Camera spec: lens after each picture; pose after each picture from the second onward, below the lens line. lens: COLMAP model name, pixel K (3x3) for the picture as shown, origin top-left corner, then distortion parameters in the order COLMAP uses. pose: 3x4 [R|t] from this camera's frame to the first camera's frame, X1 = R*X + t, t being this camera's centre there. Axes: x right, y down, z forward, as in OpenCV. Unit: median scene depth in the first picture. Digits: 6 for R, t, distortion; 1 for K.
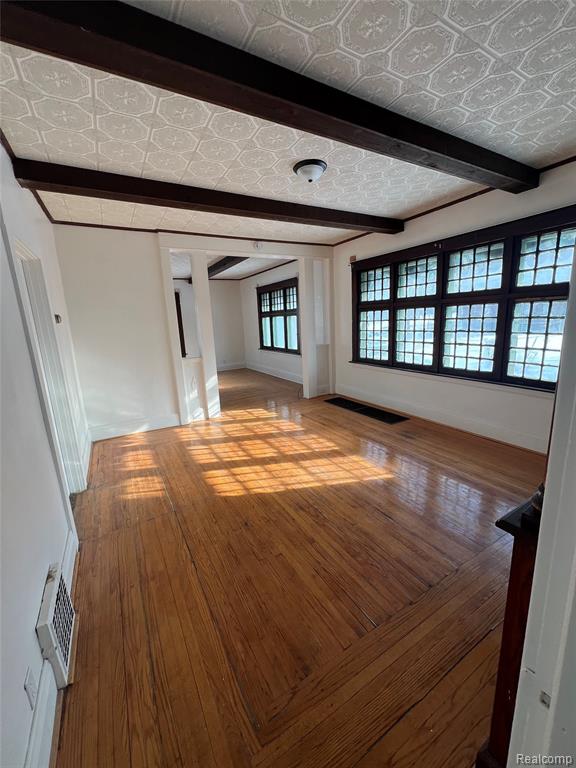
lens RADIAL K [[309.3, 0, 290.2], [0, 309.3, 381.7], [0, 0, 1]] dist [-0.001209, -0.000023]
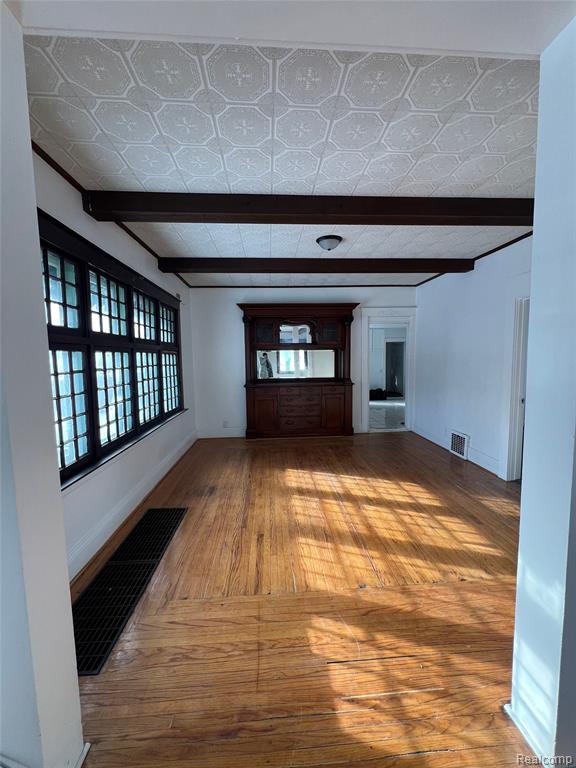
lens RADIAL K [[307.5, 0, 289.9], [0, 307.5, 382.5], [0, 0, 1]] dist [0.001111, 0.000094]
pose [[-0.896324, 0.017277, 0.443064, -0.246828], [0.141806, 0.957930, 0.249521, -0.340282], [-0.420113, 0.286481, -0.861065, 1.714005]]
